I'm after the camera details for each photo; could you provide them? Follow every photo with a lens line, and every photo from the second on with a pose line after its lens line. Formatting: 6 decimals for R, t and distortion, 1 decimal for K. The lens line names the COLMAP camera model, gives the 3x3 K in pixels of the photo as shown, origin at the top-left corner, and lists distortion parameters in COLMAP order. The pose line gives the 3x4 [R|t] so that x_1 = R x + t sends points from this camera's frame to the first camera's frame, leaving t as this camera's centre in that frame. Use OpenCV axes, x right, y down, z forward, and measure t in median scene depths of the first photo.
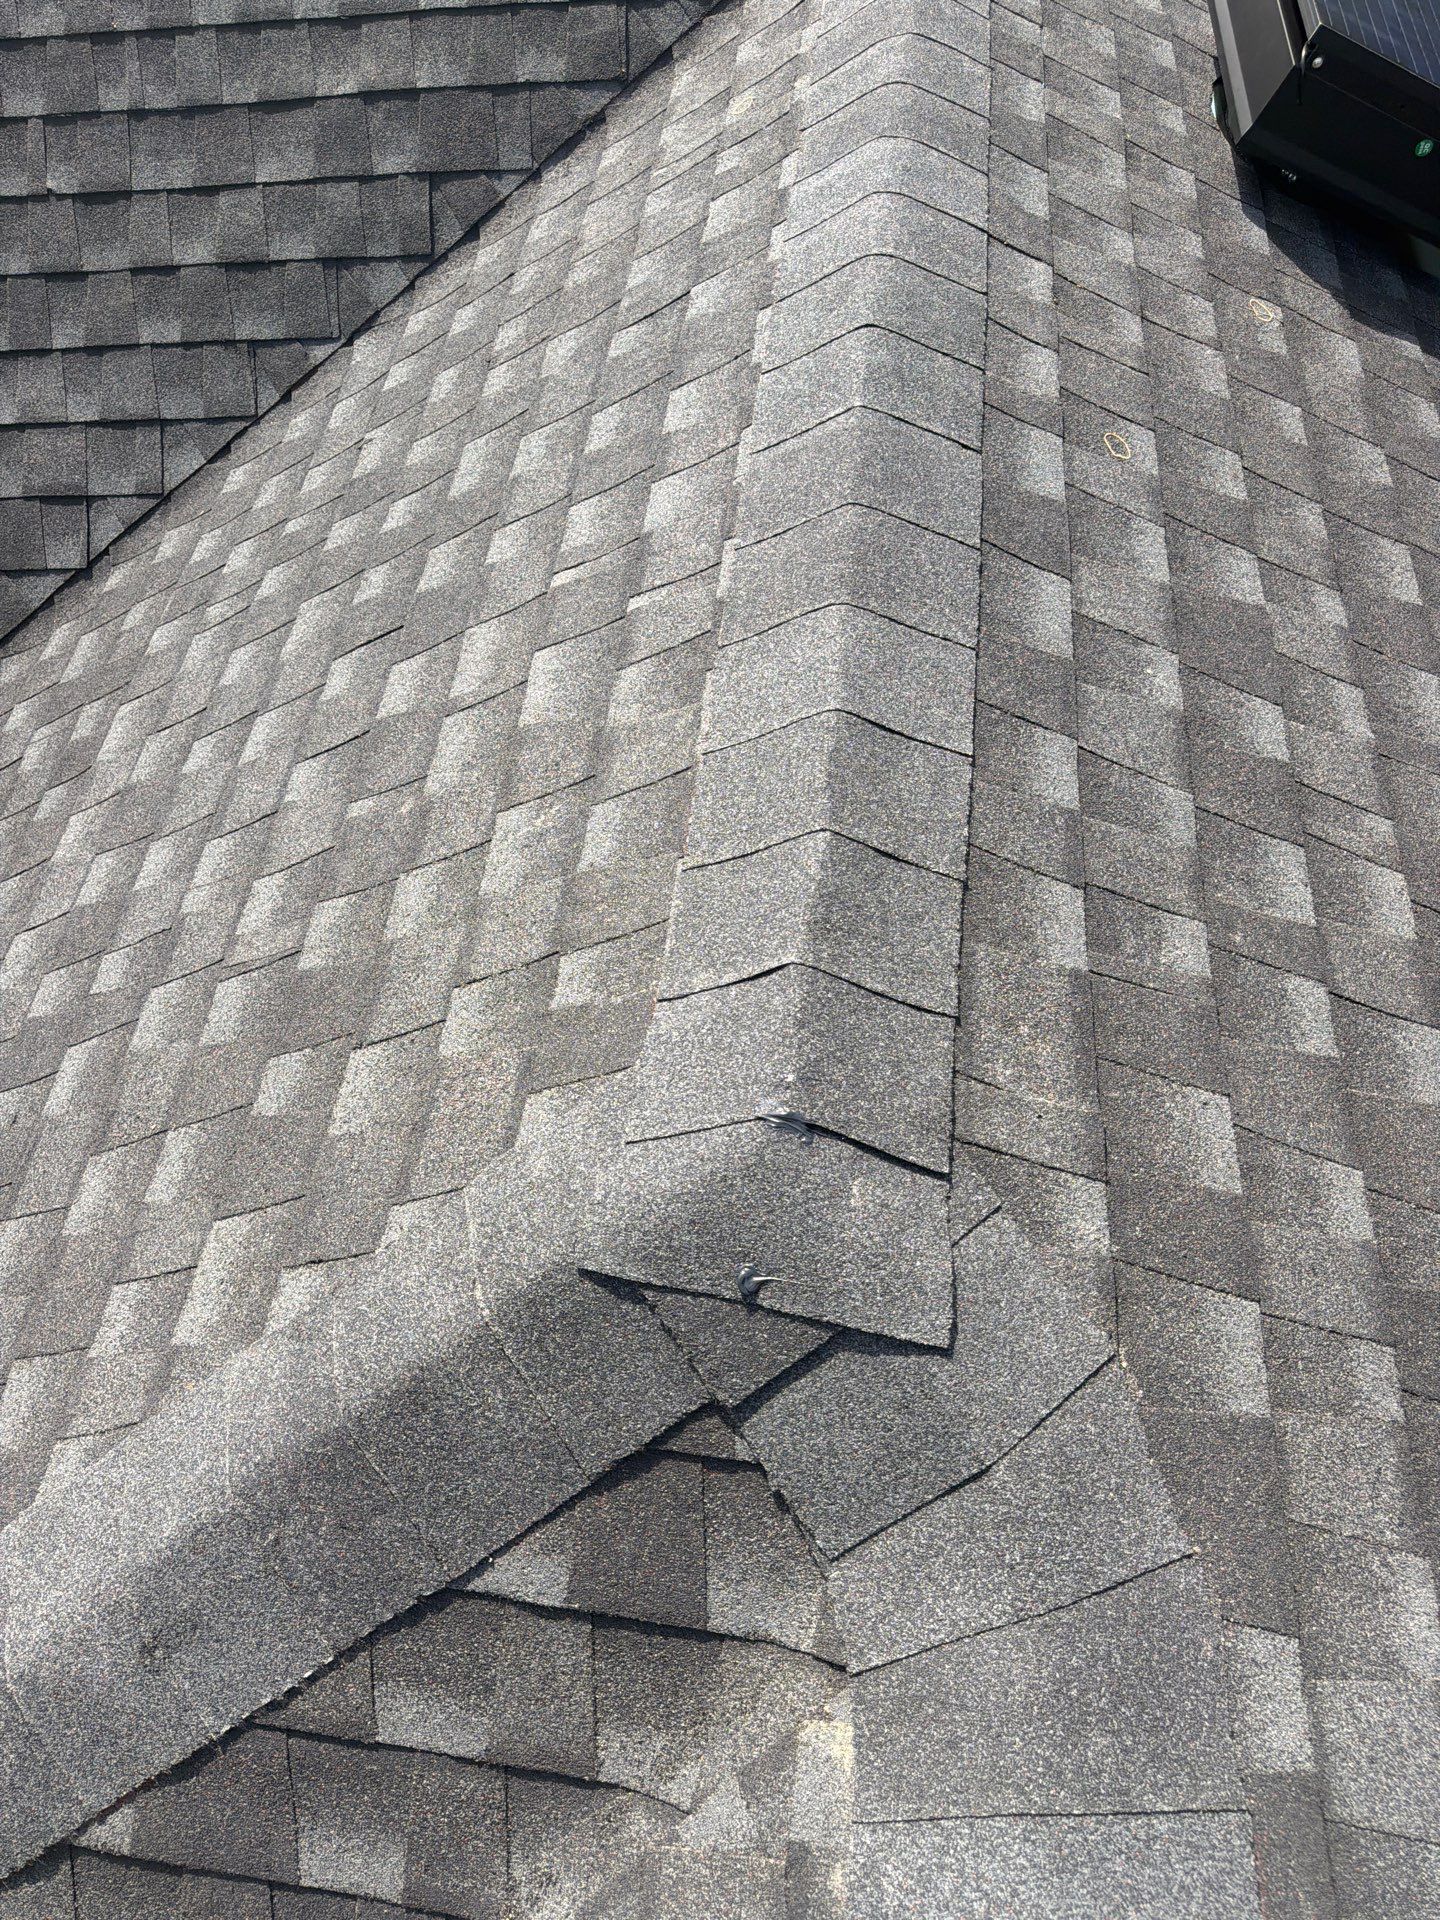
lens RADIAL K [[1430.6, 0, 722.3], [0, 1430.6, 992.4], [0, 0, 1]] dist [0.010081, 0.001627]
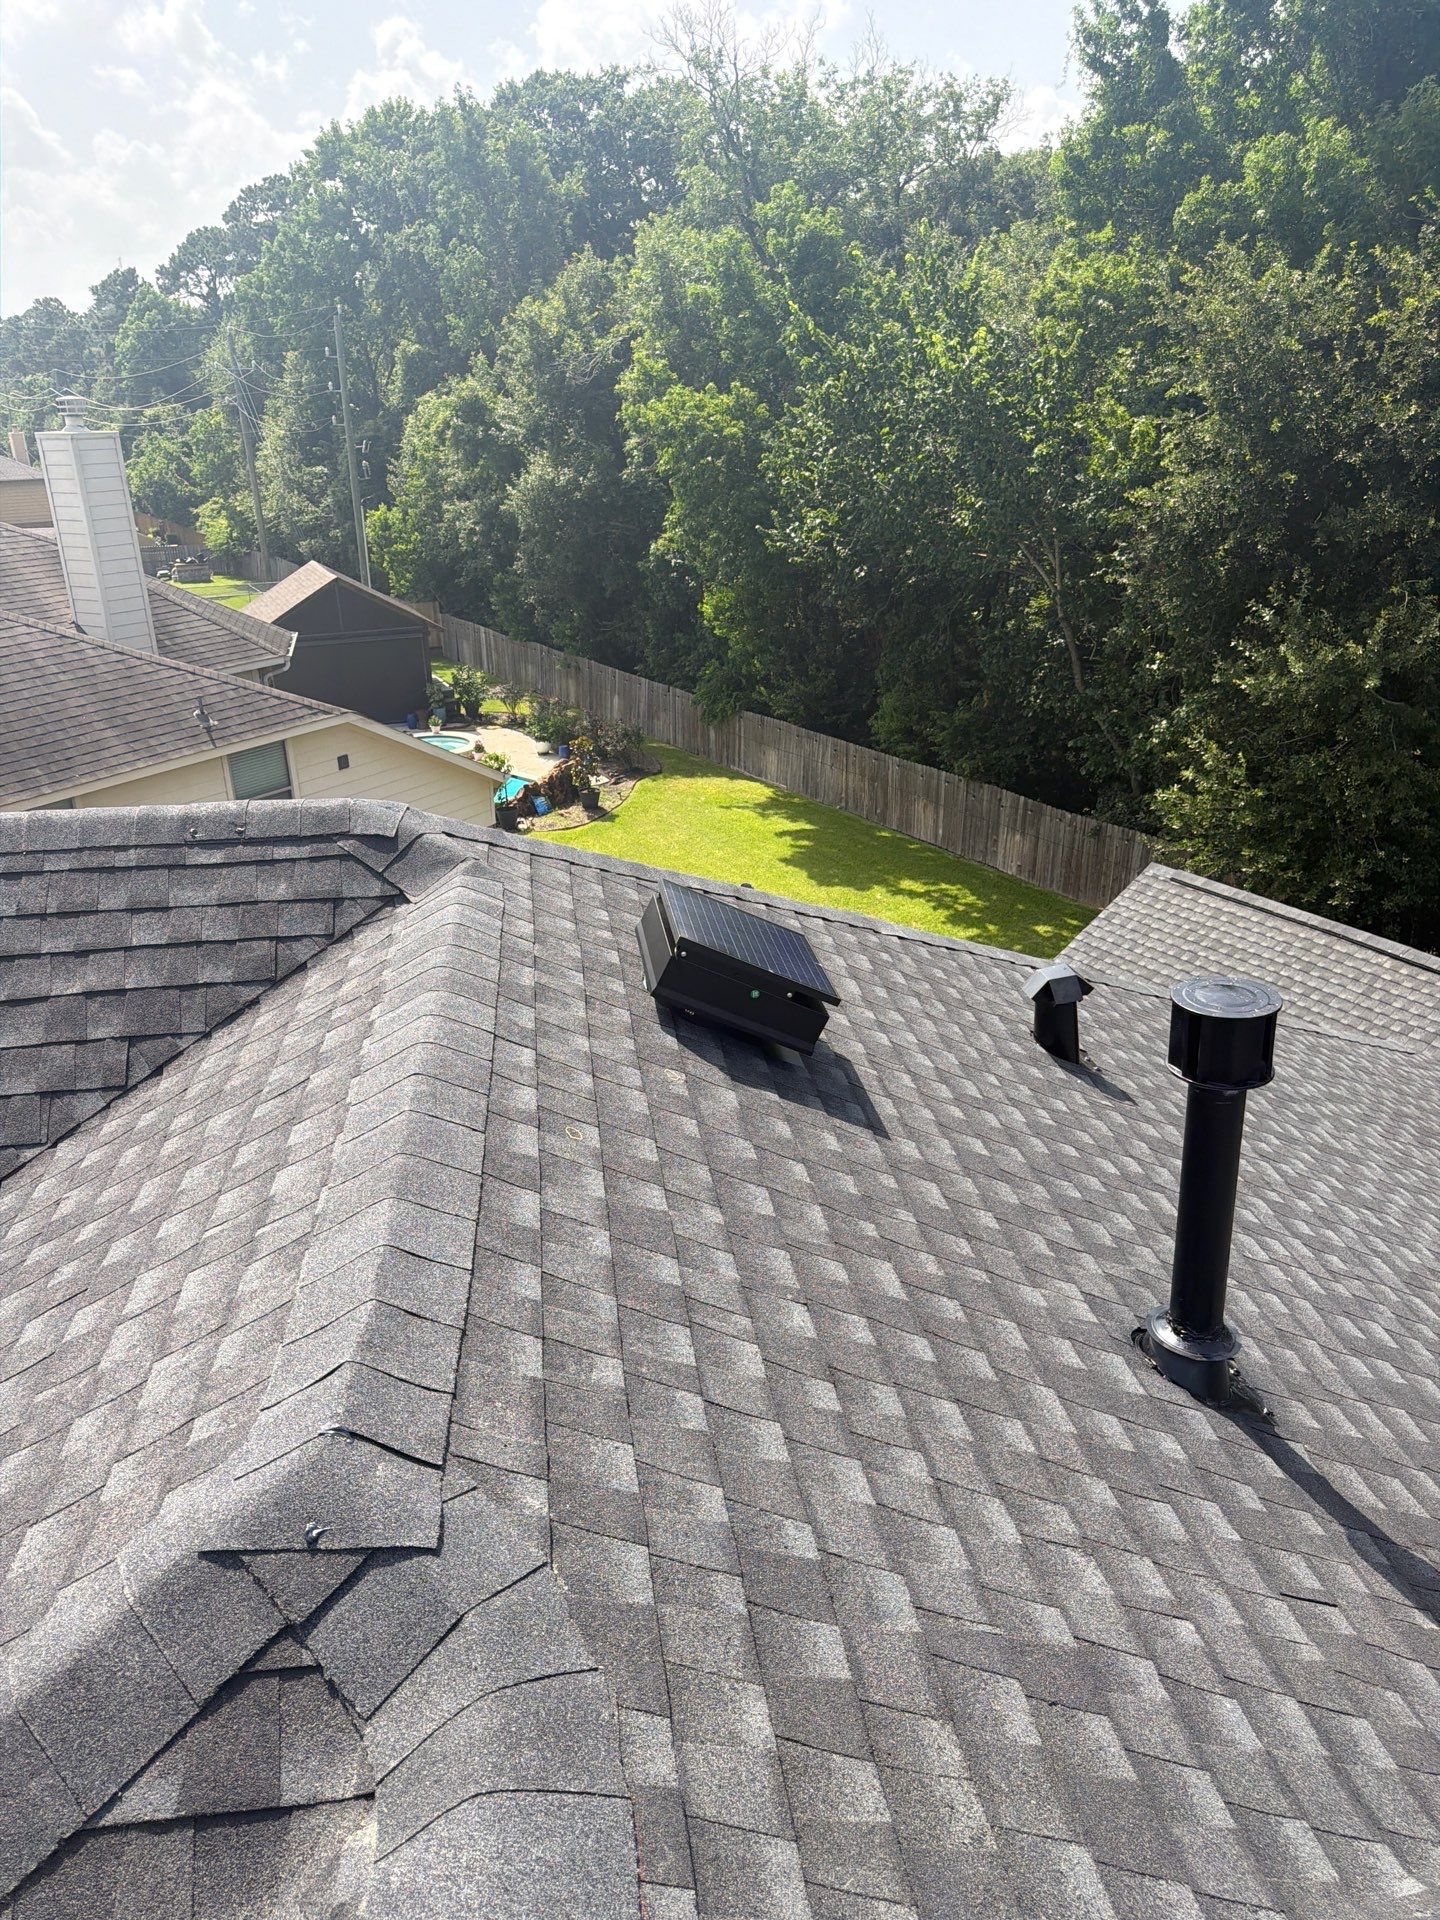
lens RADIAL K [[1422.7, 0, 693.1], [0, 1422.7, 953.7], [0, 0, 1]] dist [0.103814, -0.168908]
pose [[0.976528, -0.016484, 0.214757, 0.060408], [0.138937, 0.810106, -0.569583, 0.400690], [-0.164586, 0.586052, 0.793382, -0.439579]]
